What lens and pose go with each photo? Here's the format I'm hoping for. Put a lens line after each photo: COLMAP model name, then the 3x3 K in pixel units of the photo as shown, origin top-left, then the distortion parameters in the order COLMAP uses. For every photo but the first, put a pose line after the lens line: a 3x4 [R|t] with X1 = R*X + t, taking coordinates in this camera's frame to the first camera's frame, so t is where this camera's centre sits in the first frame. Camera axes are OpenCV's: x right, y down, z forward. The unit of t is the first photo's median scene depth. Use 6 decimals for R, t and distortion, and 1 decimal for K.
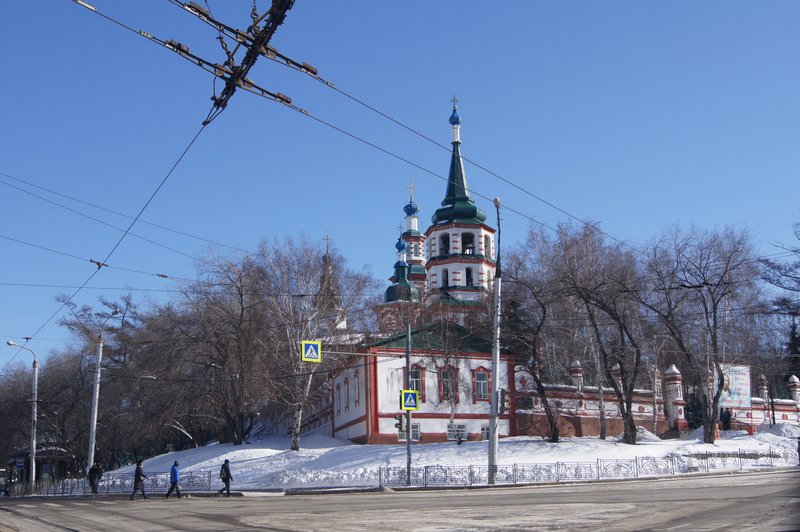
lens RADIAL K [[1002.1, 0, 400.0], [0, 1002.1, 266.0], [0, 0, 1]] dist [-0.002872, 0.004239]
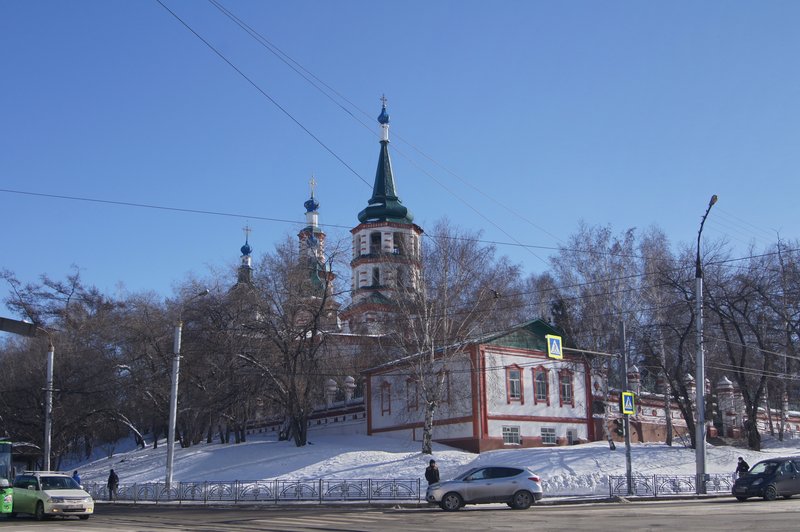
lens RADIAL K [[963.5, 0, 400.0], [0, 963.5, 266.0], [0, 0, 1]] dist [0.007389, -0.000109]
pose [[0.967942, 0.060640, 0.243743, -0.163404], [-0.059486, 0.998156, -0.012100, 0.011578], [-0.244027, -0.002787, 0.969764, 0.070886]]
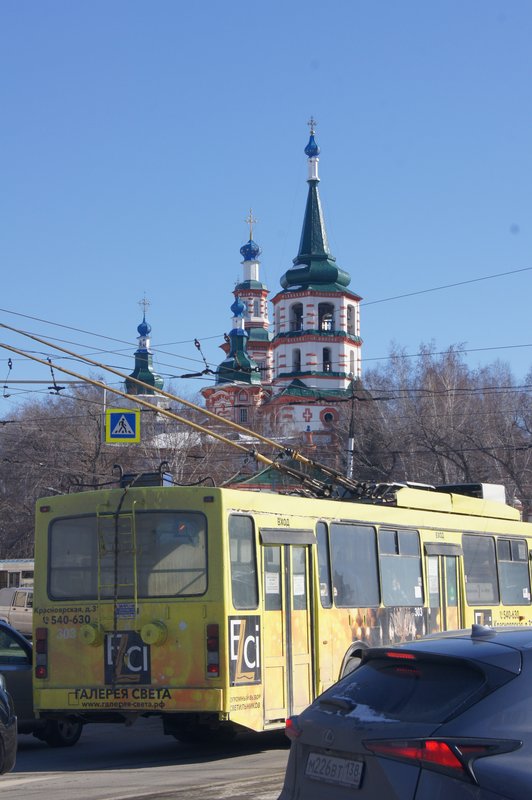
lens RADIAL K [[1852.9, 0, 266.0], [0, 1852.9, 400.0], [0, 0, 1]] dist [0.086497, 0.127395]
pose [[0.999275, 0.012573, 0.035926, -0.030896], [-0.015880, 0.995511, 0.093308, -0.092549], [-0.034592, -0.093811, 0.994989, -0.453116]]
